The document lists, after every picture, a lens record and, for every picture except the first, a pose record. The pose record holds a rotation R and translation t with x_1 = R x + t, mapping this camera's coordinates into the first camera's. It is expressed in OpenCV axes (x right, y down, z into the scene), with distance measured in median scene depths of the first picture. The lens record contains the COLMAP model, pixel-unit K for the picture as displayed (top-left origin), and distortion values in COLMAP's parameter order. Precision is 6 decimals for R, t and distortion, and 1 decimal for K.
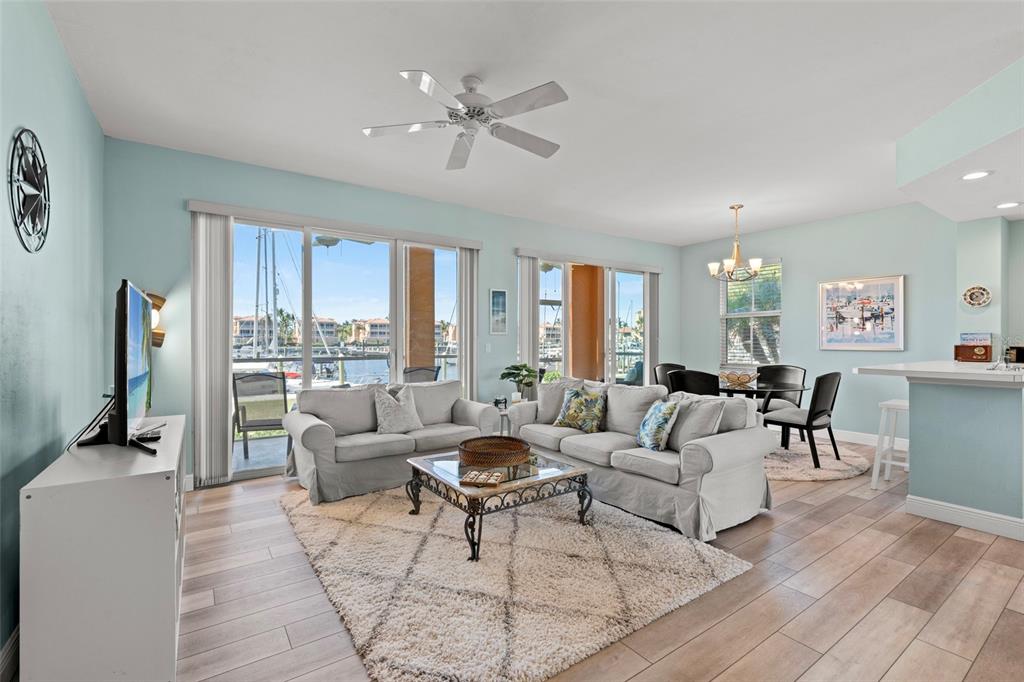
lens RADIAL K [[460.6, 0, 507.0], [0, 460.6, 343.3], [0, 0, 1]] dist [-0.007303, -0.000447]
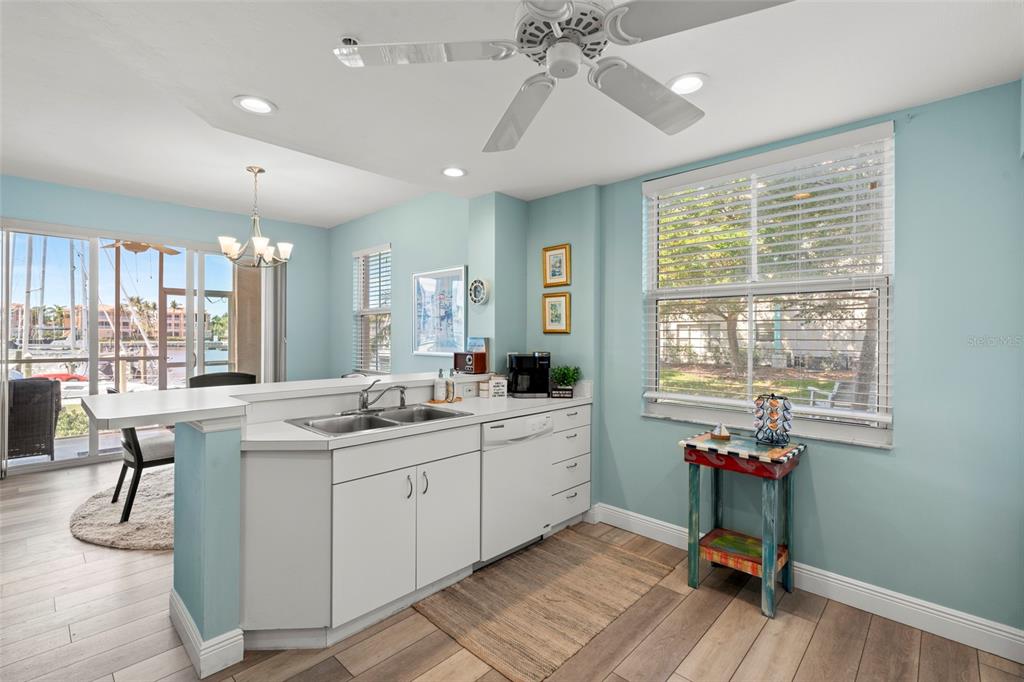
lens RADIAL K [[460.6, 0, 515.0], [0, 460.6, 337.4], [0, 0, 1]] dist [-0.007303, -0.000447]
pose [[0.978638, 0.006655, 0.205482, 0.930654], [-0.006128, 0.999976, -0.003201, -0.020205], [-0.205498, 0.001874, 0.978656, 0.195310]]
